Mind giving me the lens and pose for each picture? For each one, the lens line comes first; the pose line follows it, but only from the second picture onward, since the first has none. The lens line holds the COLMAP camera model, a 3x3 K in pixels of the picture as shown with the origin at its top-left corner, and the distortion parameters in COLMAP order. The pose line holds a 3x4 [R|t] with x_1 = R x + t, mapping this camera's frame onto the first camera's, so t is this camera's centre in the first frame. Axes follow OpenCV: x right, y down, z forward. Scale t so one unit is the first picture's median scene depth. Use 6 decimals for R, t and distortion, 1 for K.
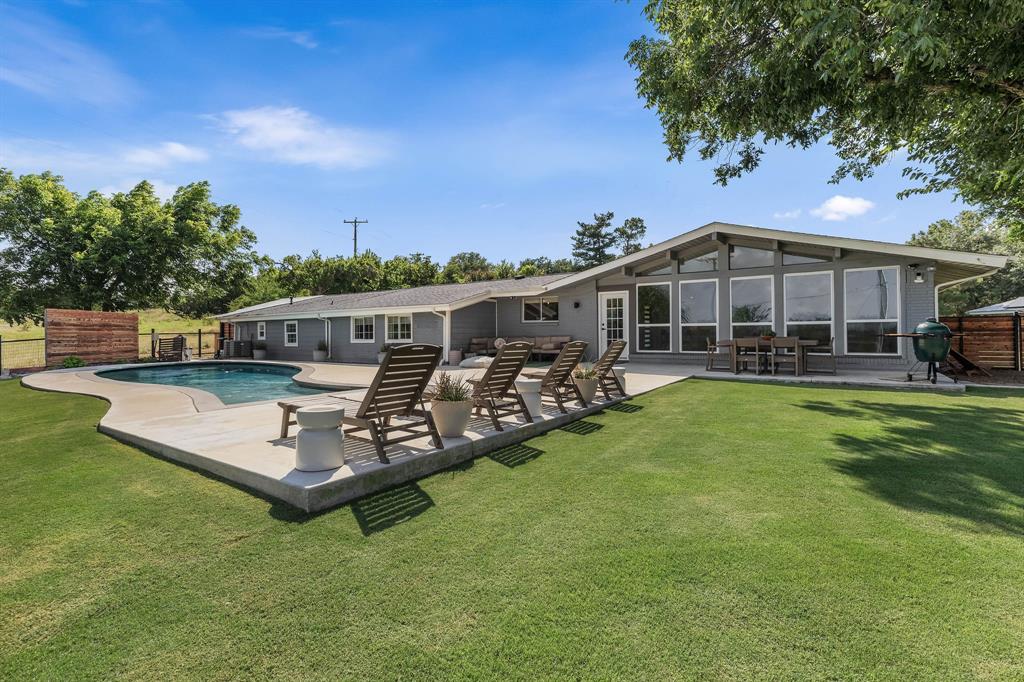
lens RADIAL K [[486.0, 0, 513.8], [0, 486.0, 318.8], [0, 0, 1]] dist [0.015949, -0.000137]
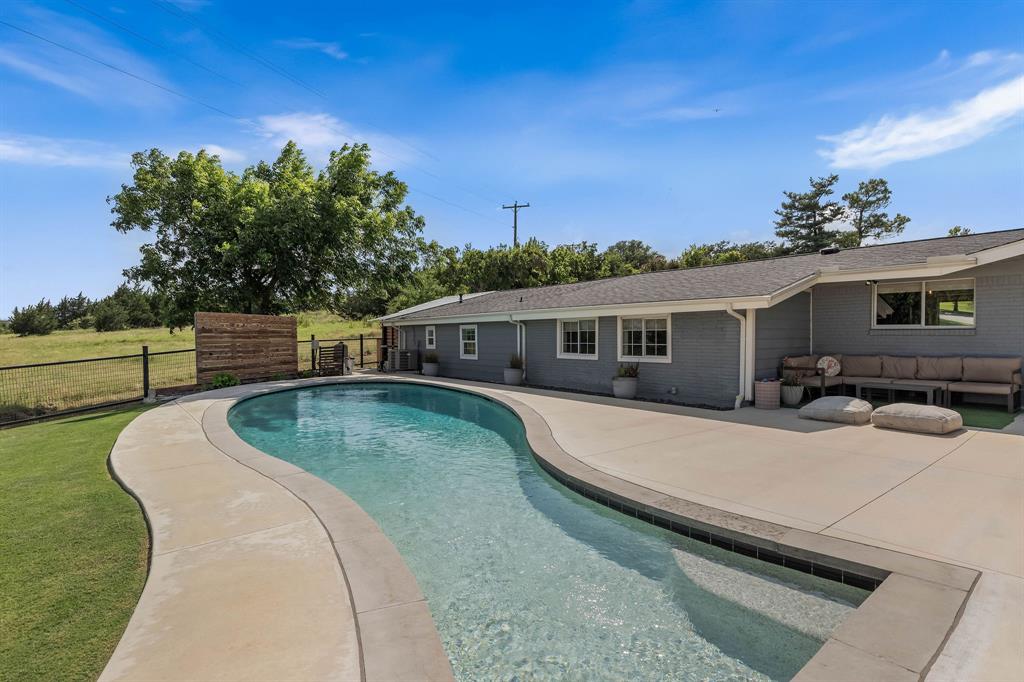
lens RADIAL K [[519.6, 0, 512.0], [0, 519.6, 341.0], [0, 0, 1]] dist [0.000002, -0.000024]
pose [[0.959113, 0.005516, -0.282969, -0.151222], [0.007482, 0.998967, 0.044832, -0.005497], [0.282923, -0.045116, 0.958081, 0.233350]]
